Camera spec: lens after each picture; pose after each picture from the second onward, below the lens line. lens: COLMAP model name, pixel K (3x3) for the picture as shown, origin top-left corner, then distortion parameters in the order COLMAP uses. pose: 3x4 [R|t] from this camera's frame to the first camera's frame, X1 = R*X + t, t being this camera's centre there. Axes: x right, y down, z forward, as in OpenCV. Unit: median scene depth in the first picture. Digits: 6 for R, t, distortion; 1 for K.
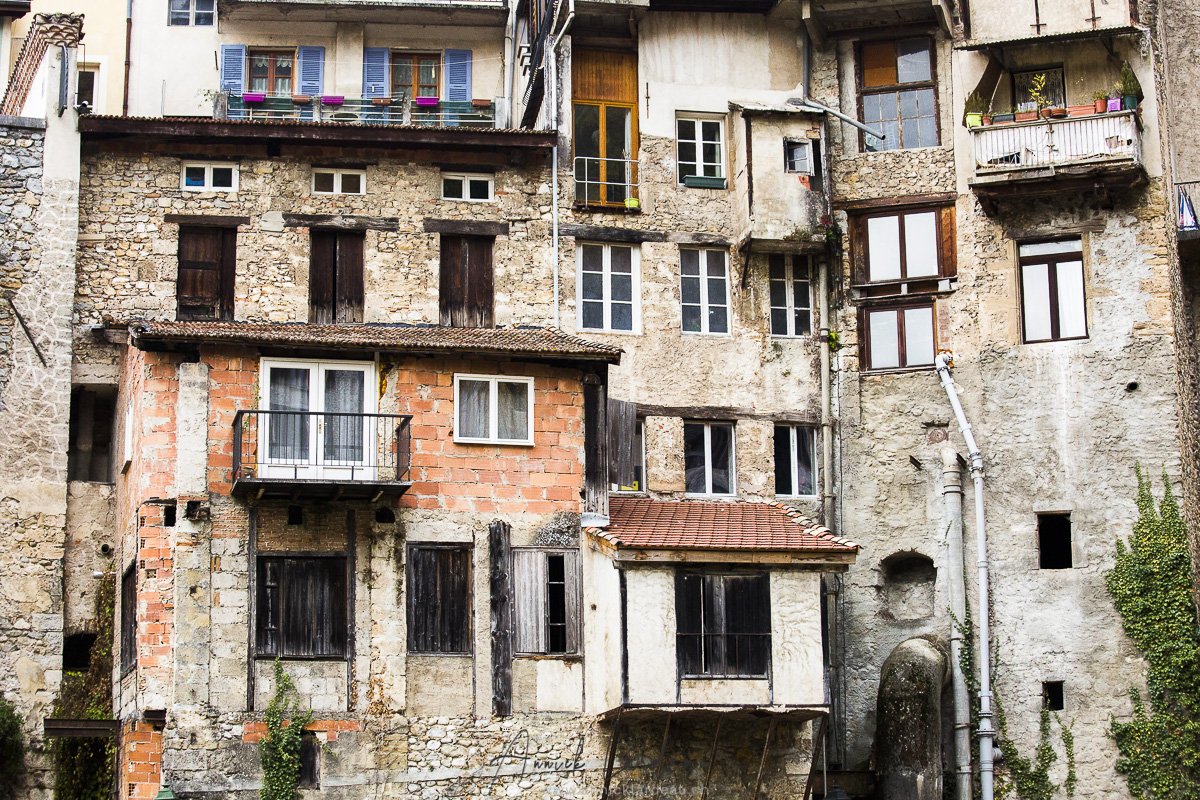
lens RADIAL K [[2407.8, 0, 600.5], [0, 2407.8, 401.1], [0, 0, 1]] dist [-0.302603, 0.000000]
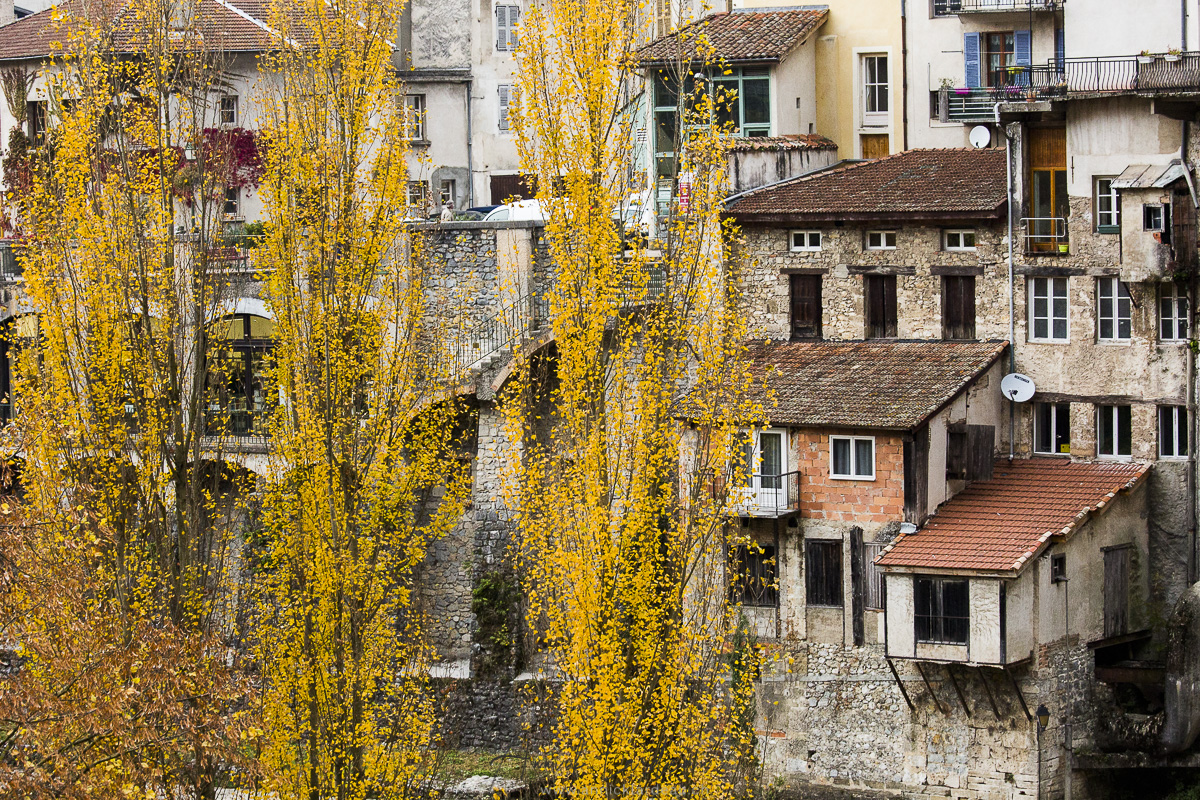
lens RADIAL K [[3049.2, 0, 599.5], [0, 3049.2, 399.1], [0, 0, 1]] dist [-0.208622, 0.000000]
pose [[0.710499, 0.049659, -0.701944, 1.113243], [0.159169, 0.960314, 0.229047, -0.464692], [0.685461, -0.274465, 0.674398, -0.425160]]
